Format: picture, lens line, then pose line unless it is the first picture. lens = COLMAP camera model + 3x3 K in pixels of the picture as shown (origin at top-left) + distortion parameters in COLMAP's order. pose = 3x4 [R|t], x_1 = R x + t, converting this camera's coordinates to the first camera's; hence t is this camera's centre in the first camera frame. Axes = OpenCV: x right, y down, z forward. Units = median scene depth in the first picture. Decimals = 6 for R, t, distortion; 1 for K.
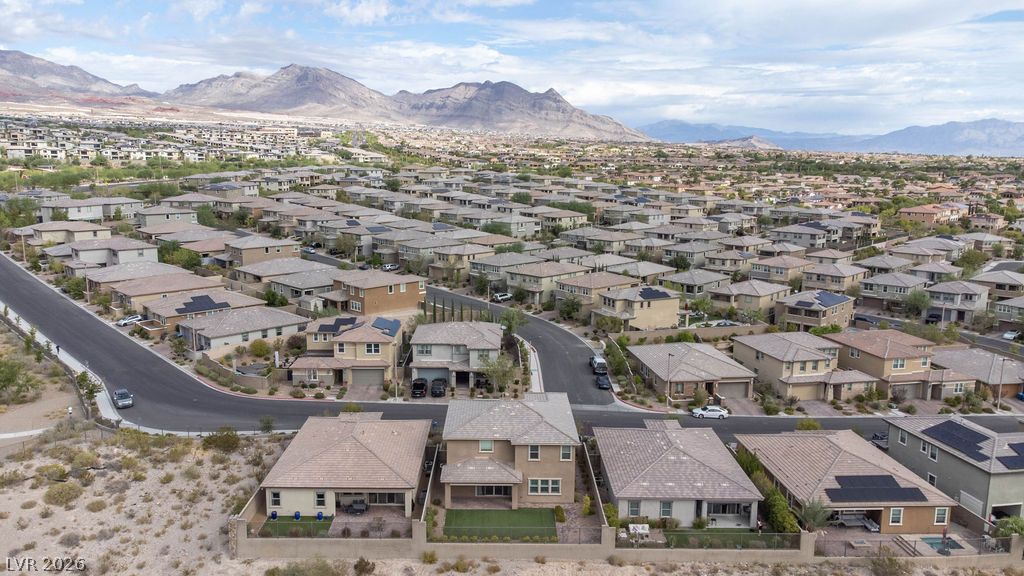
lens RADIAL K [[763.7, 0, 493.1], [0, 763.7, 292.3], [0, 0, 1]] dist [0.019902, 0.045271]
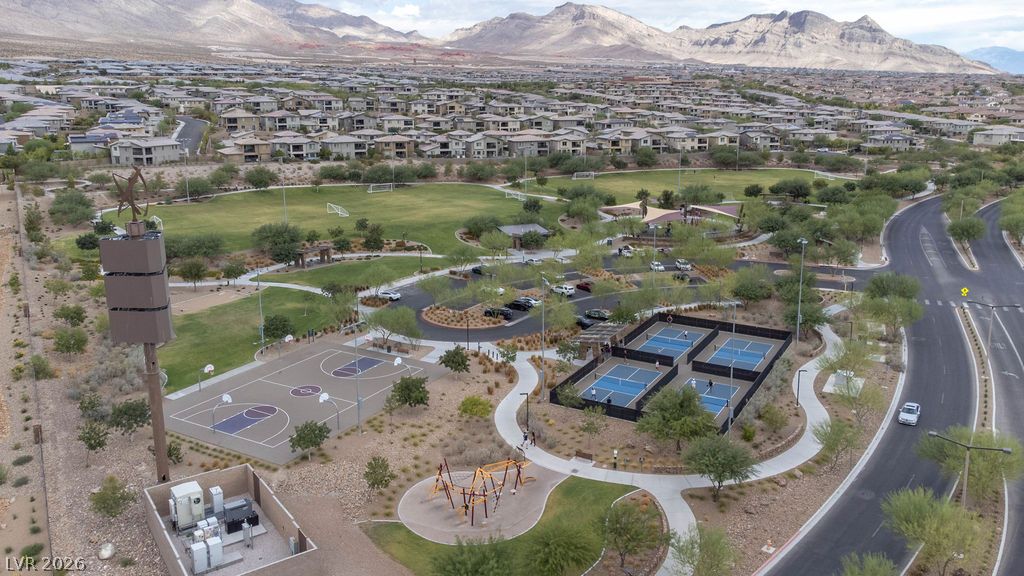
lens RADIAL K [[763.7, 0, 522.4], [0, 763.7, 296.8], [0, 0, 1]] dist [0.019902, 0.045271]
pose [[0.961171, 0.059527, -0.269456, -1.023112], [-0.037812, 0.995657, 0.085078, -0.257892], [0.273350, -0.071586, 0.959247, 0.930130]]
